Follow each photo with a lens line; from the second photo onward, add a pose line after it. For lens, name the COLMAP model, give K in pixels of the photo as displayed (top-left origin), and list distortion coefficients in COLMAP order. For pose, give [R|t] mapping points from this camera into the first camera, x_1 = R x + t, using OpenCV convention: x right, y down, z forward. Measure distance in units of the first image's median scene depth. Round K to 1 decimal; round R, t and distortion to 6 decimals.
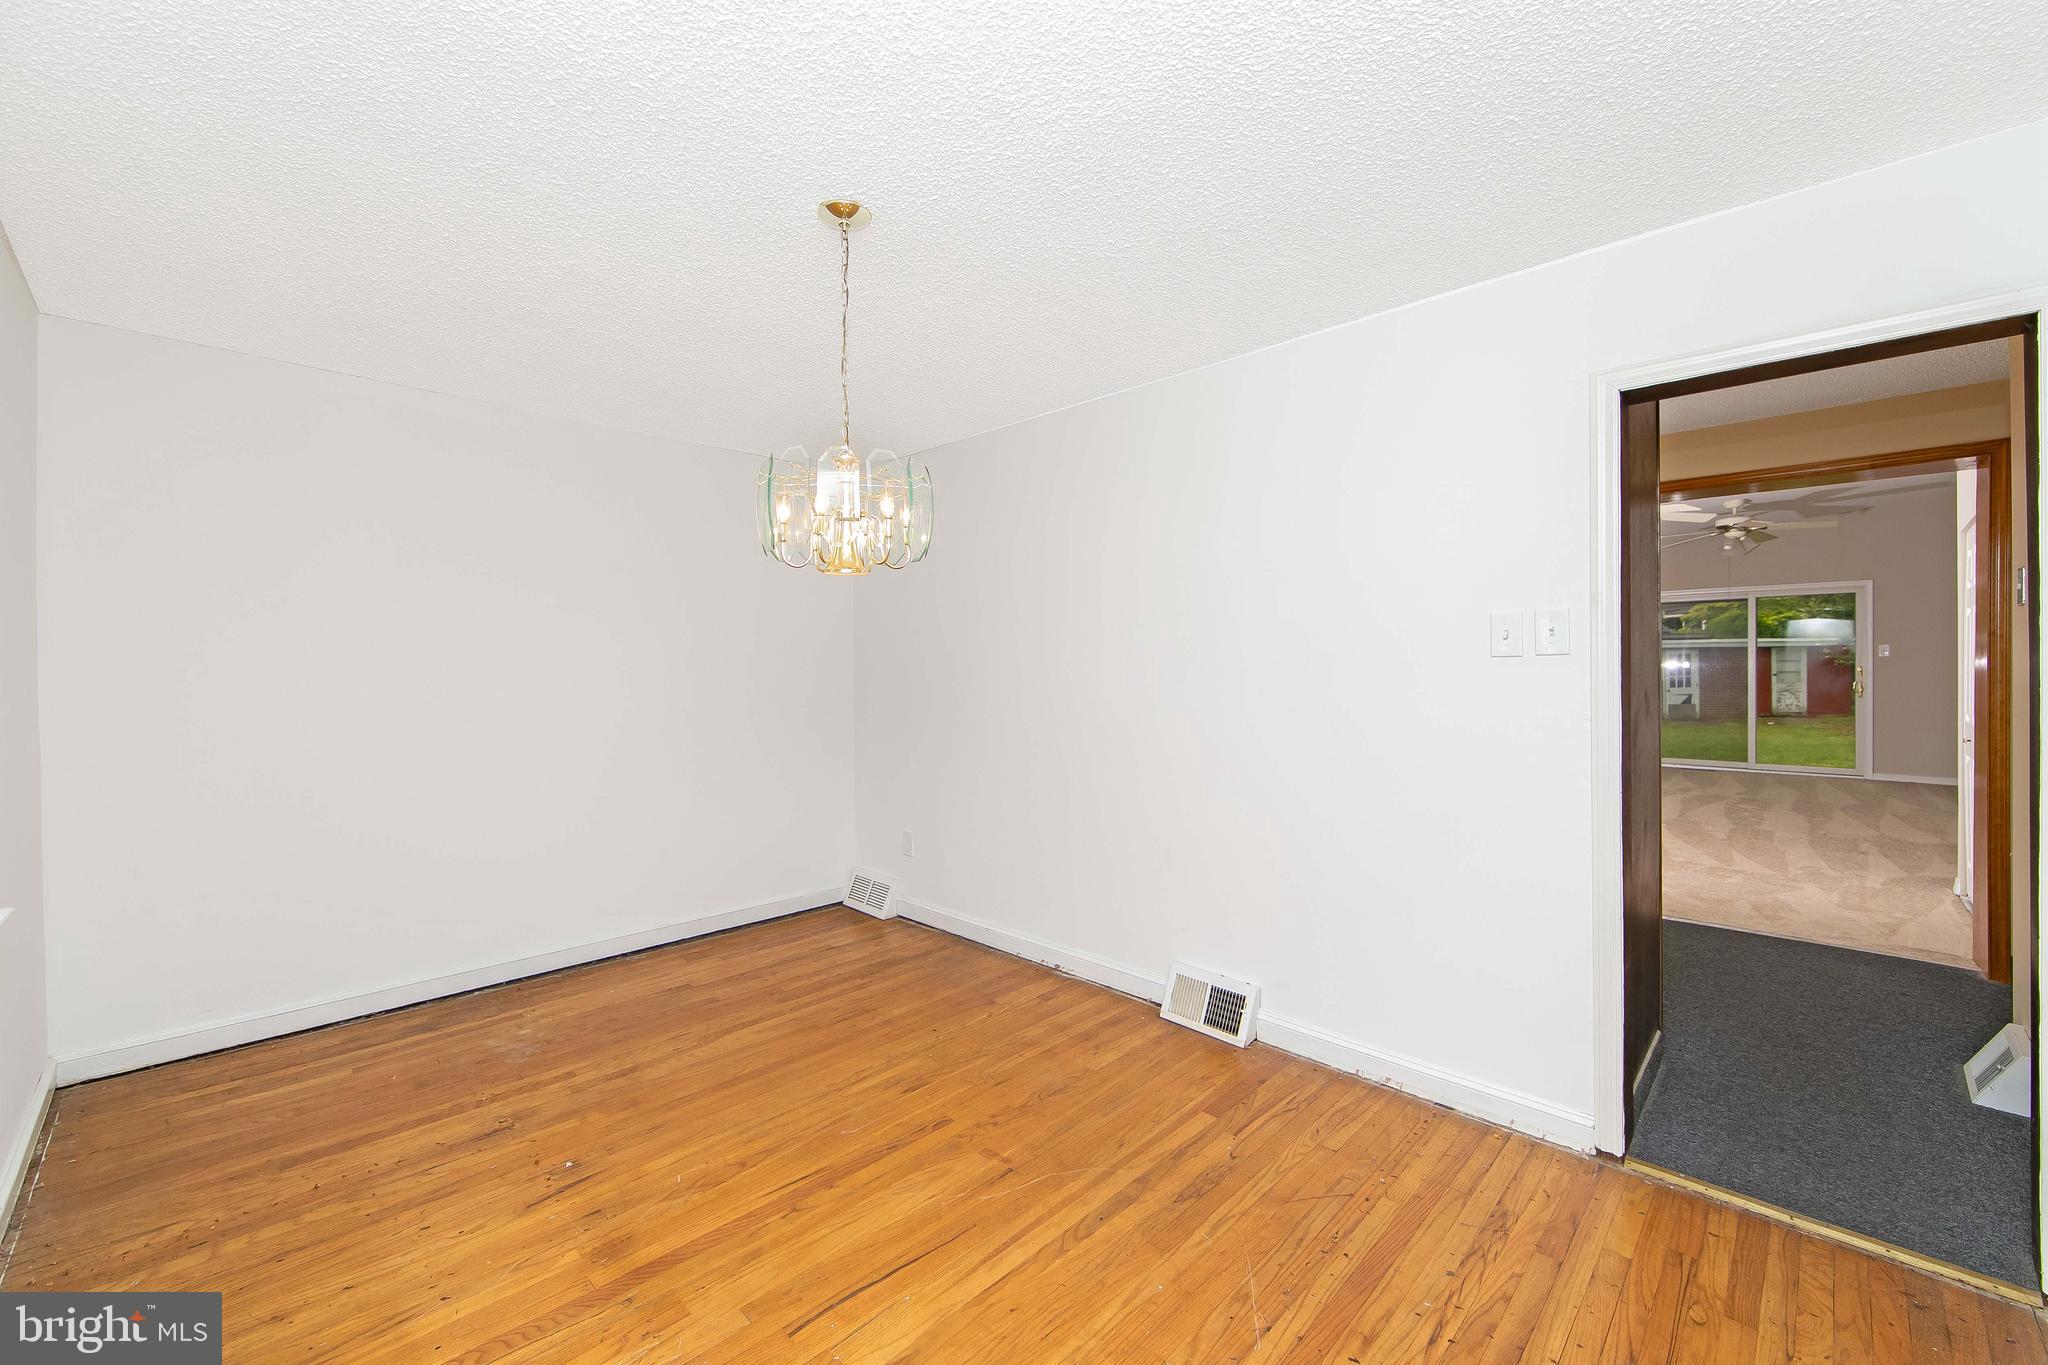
lens RADIAL K [[820.6, 0, 1020.5], [0, 820.6, 662.7], [0, 0, 1]] dist [-0.008762, 0.000019]
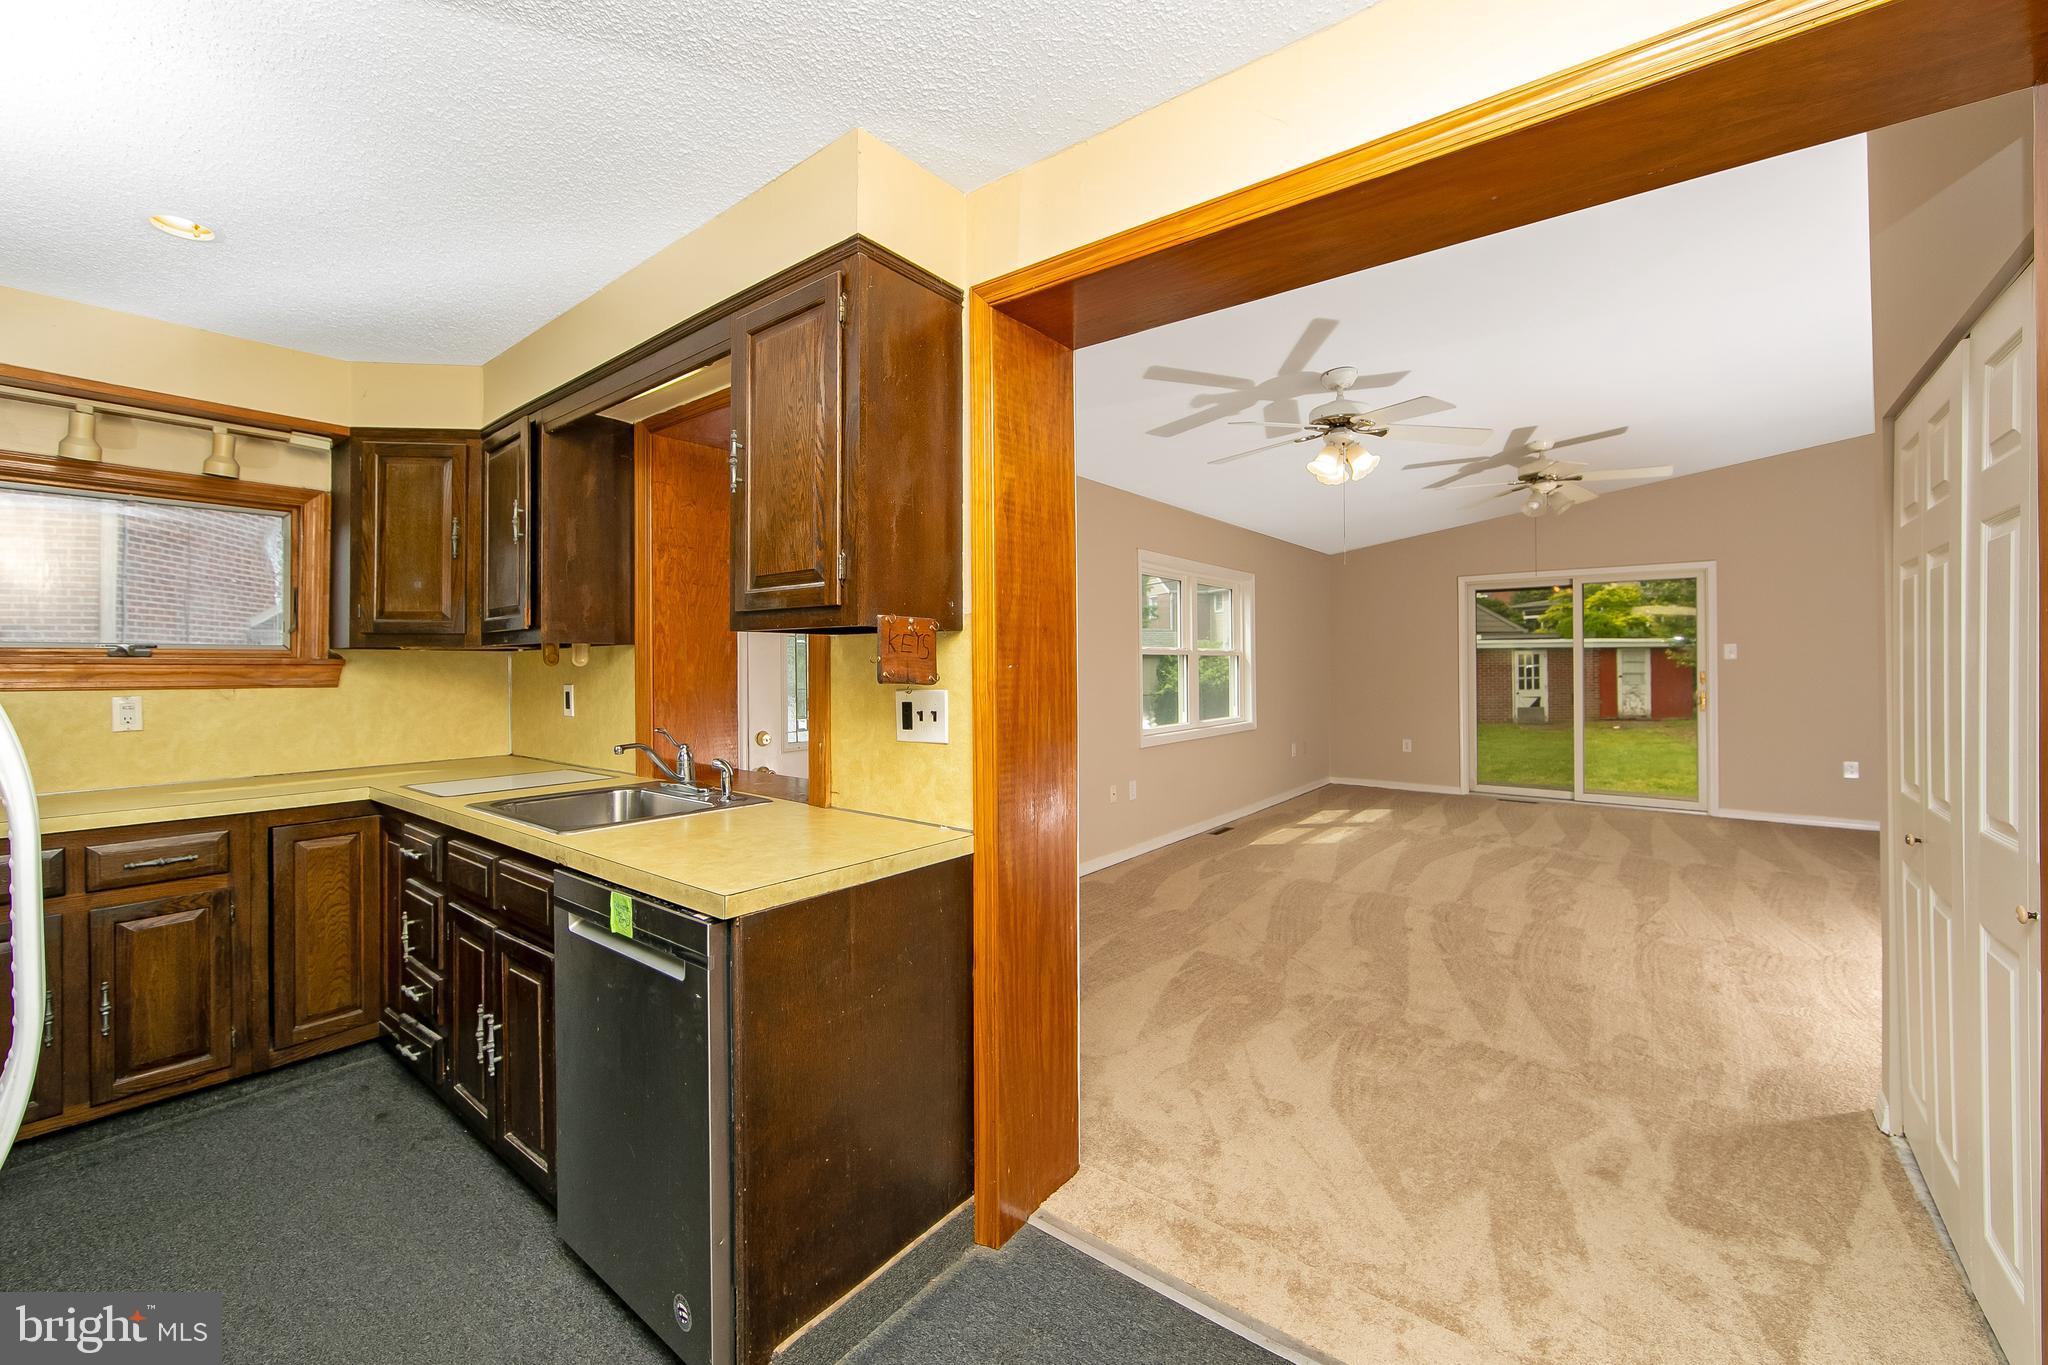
lens RADIAL K [[806.5, 0, 1025.0], [0, 806.5, 655.0], [0, 0, 1]] dist [-0.002502, -0.000140]
pose [[0.994607, 0.000840, 0.103716, 0.455079], [0.000124, 0.999957, -0.009290, -0.008450], [-0.103720, 0.009252, 0.994564, 0.445807]]
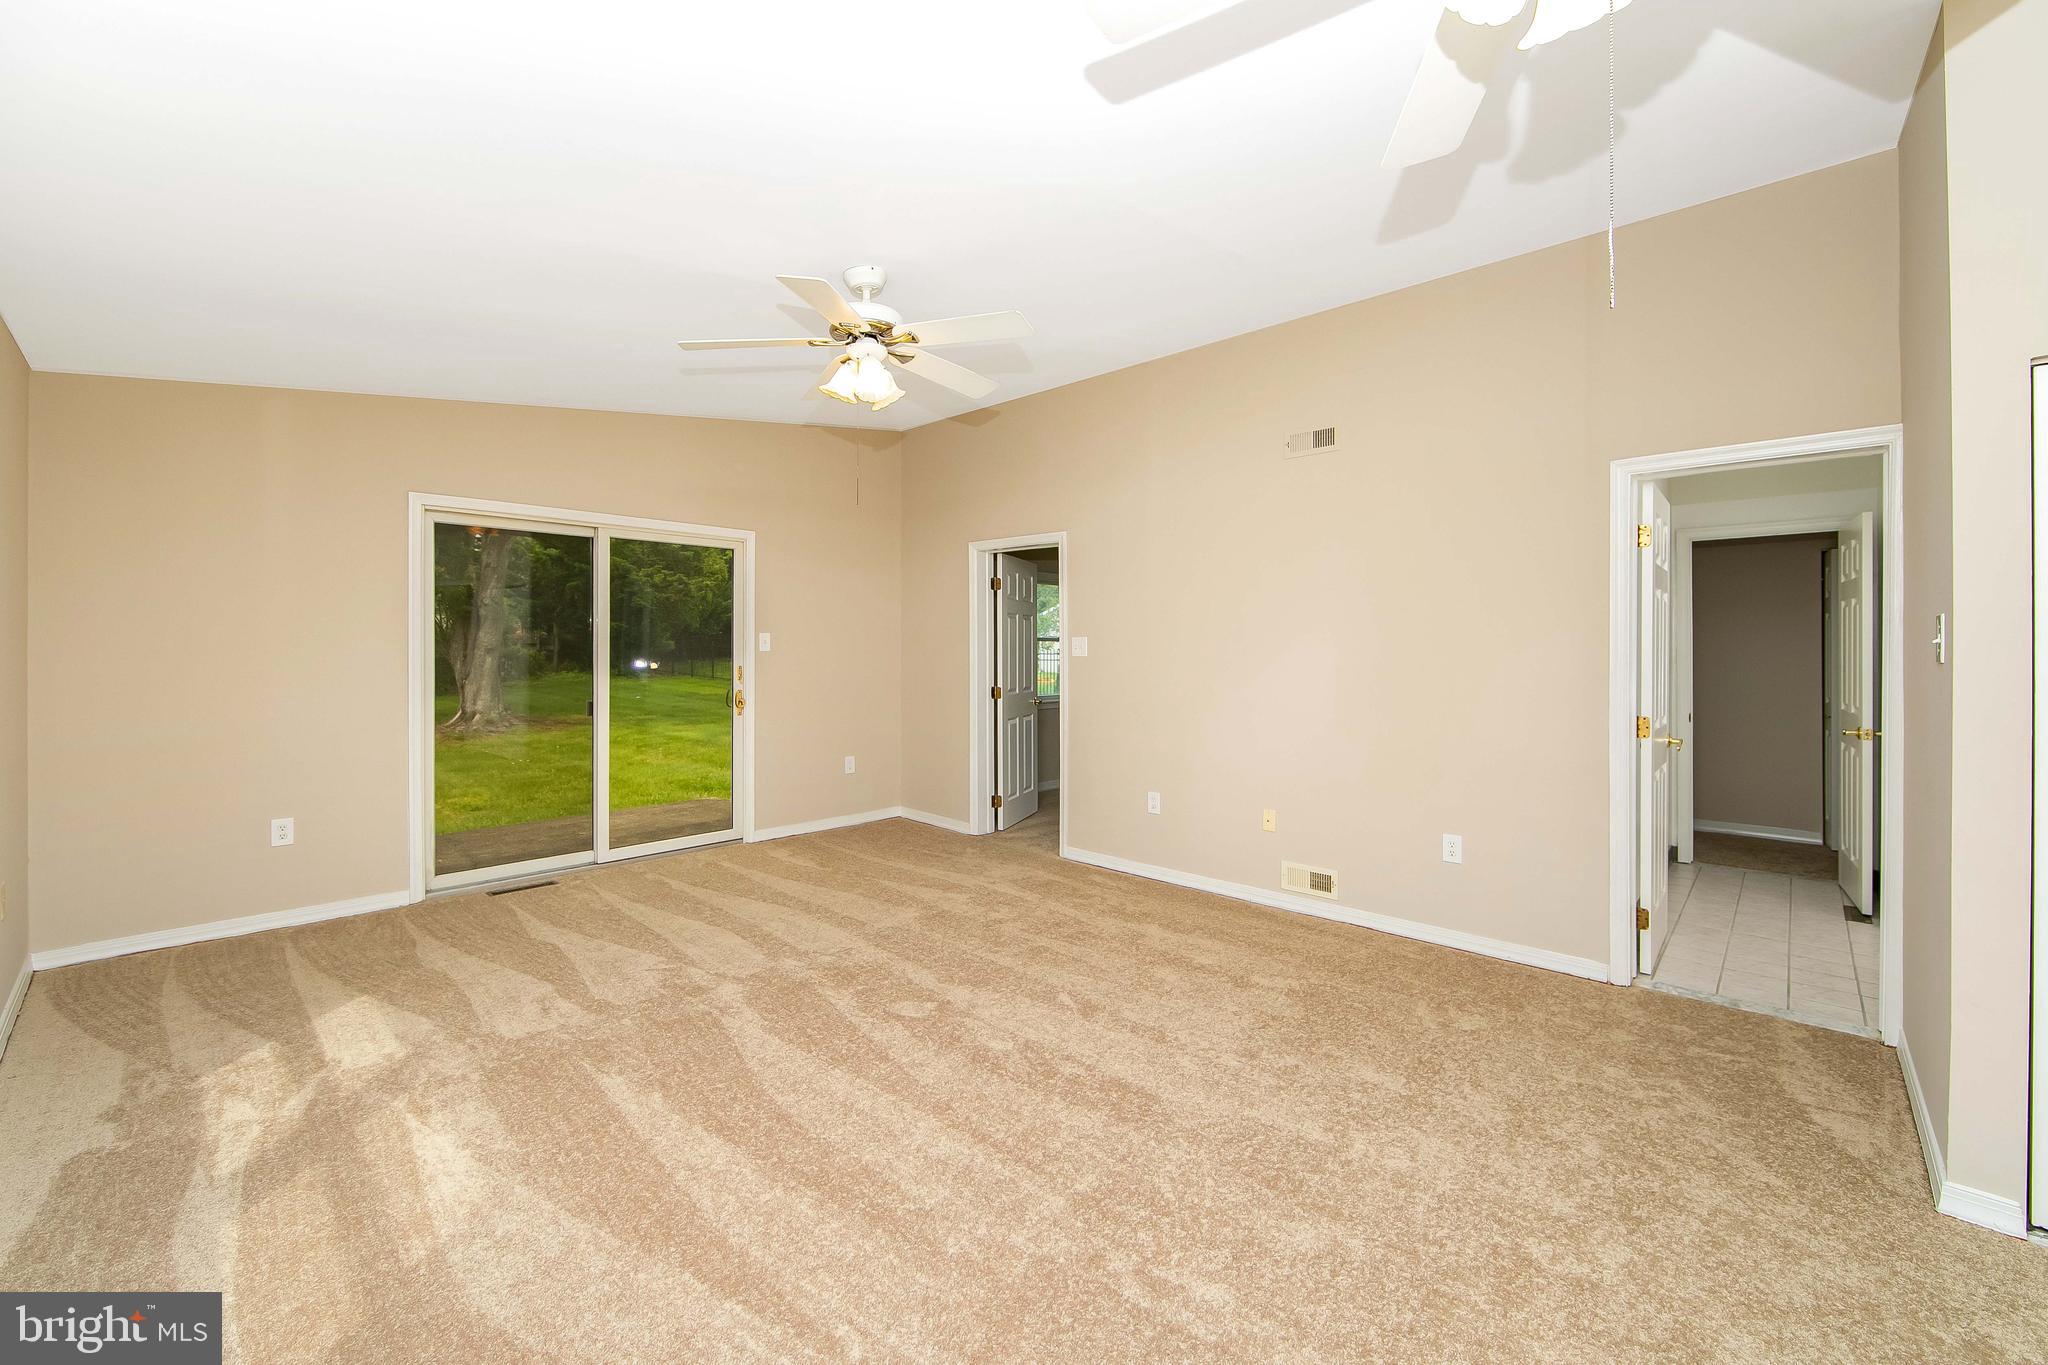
lens RADIAL K [[813.6, 0, 1015.3], [0, 813.6, 650.2], [0, 0, 1]] dist [-0.002488, -0.000179]
pose [[-0.010913, 0.005810, 0.999924, 0.601340], [-0.002398, 0.999980, -0.005836, -0.008553], [-0.999938, -0.002462, -0.010899, 1.220531]]
